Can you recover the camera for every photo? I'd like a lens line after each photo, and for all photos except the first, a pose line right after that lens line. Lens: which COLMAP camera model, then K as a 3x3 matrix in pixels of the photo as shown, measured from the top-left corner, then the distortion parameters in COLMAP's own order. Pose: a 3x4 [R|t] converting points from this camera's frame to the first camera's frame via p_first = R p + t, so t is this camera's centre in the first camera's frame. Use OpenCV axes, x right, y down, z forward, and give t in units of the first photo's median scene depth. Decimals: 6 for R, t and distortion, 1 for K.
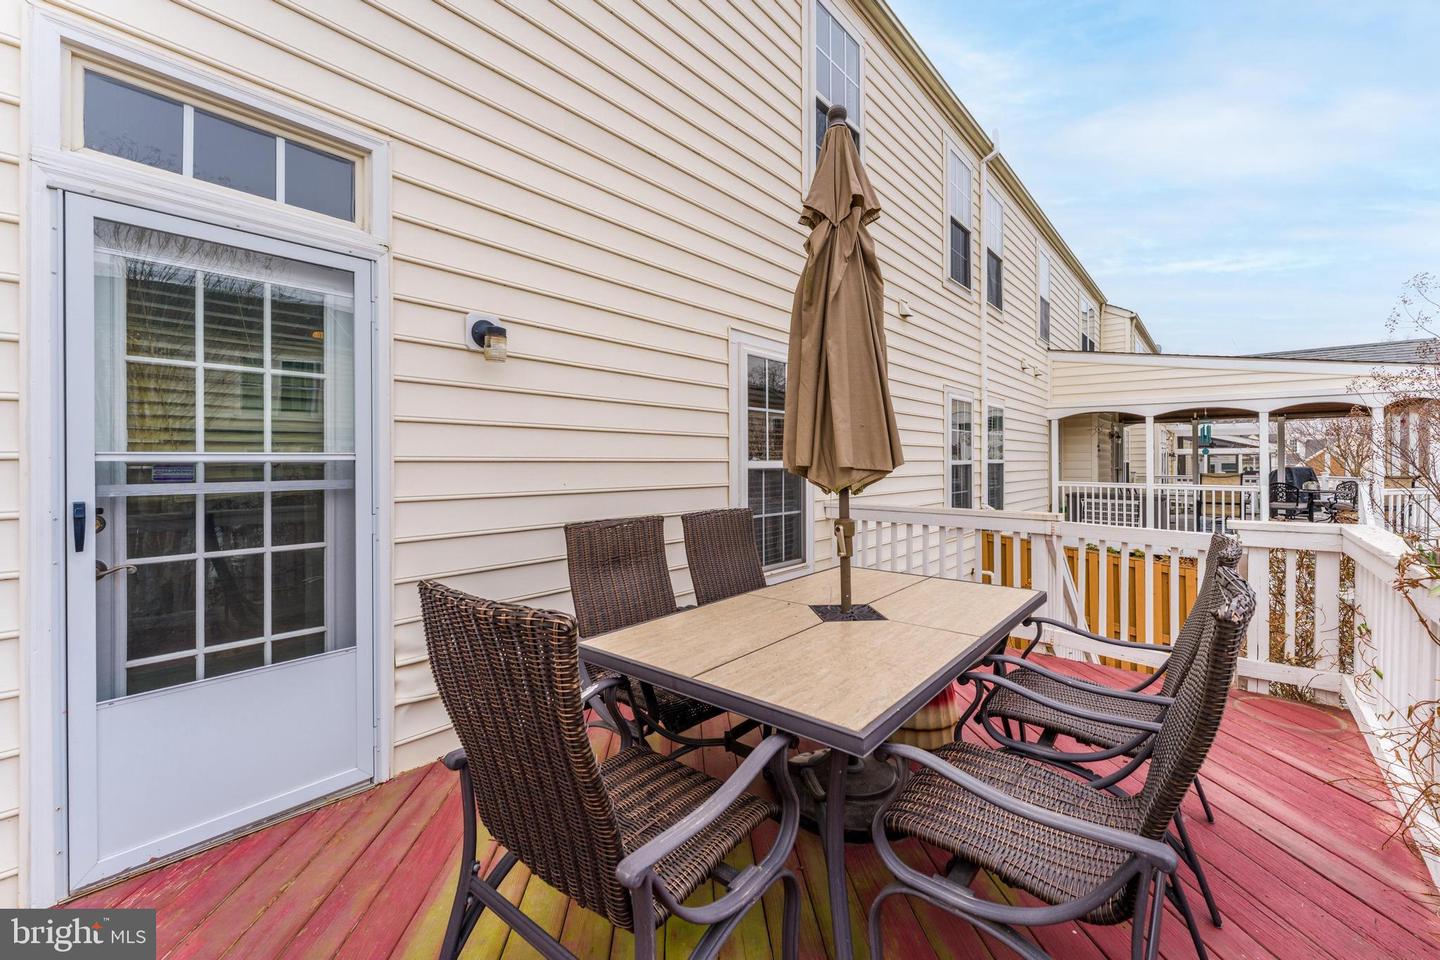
lens RADIAL K [[581.7, 0, 721.4], [0, 581.7, 466.9], [0, 0, 1]] dist [0.003398, -0.001316]
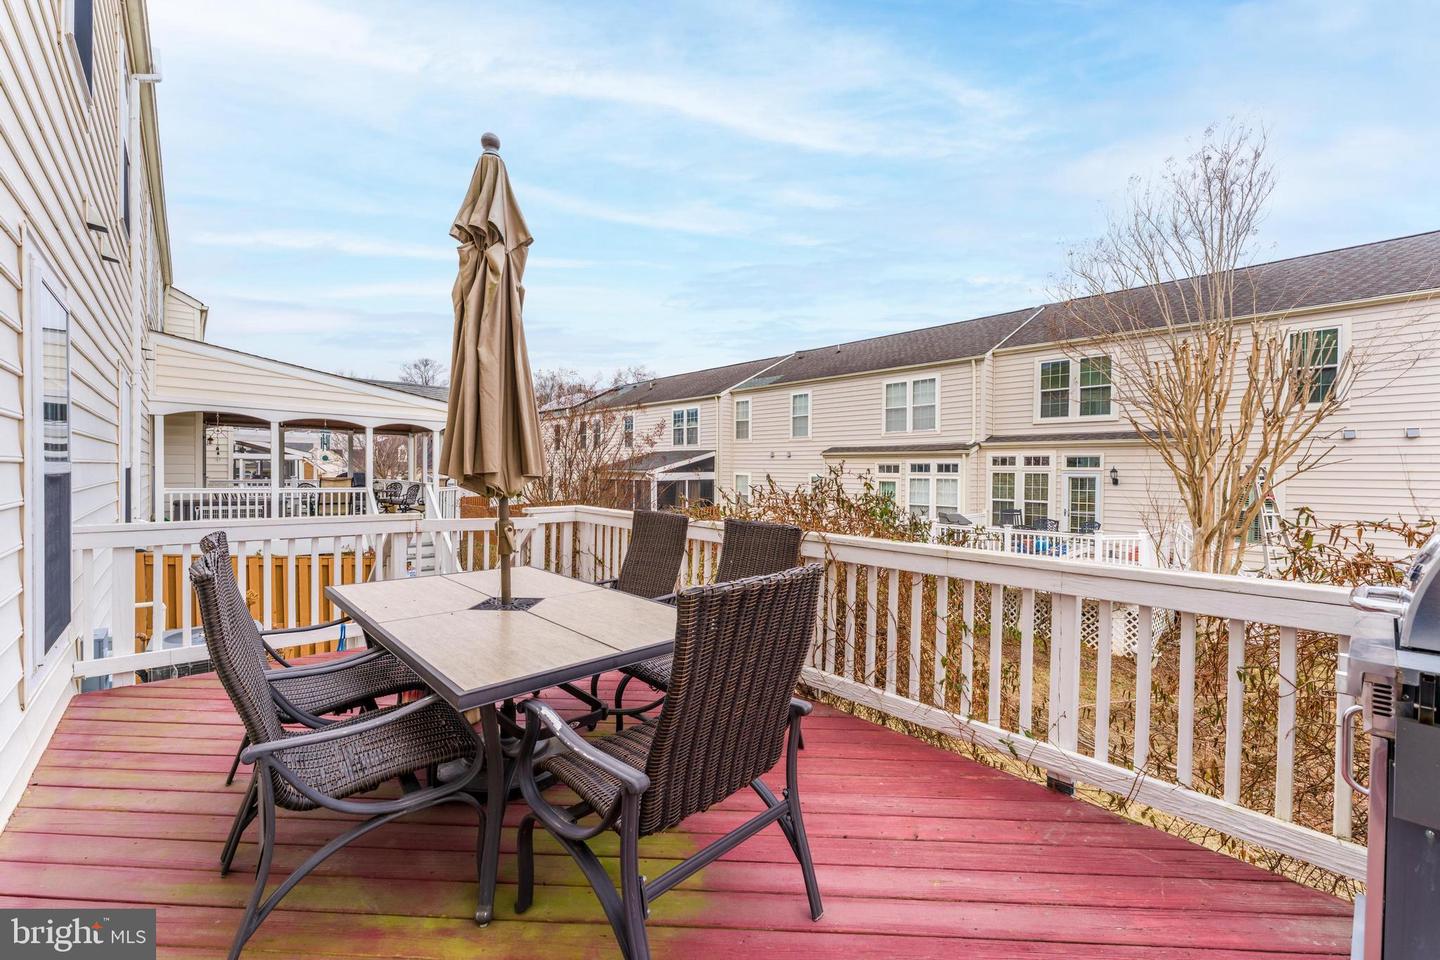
lens RADIAL K [[581.7, 0, 723.3], [0, 581.7, 481.1], [0, 0, 1]] dist [0.003398, -0.001316]
pose [[0.111612, -0.010500, 0.993696, -0.181017], [-0.005408, 0.999923, 0.011173, 0.000472], [-0.993737, -0.006621, 0.111547, 0.101692]]
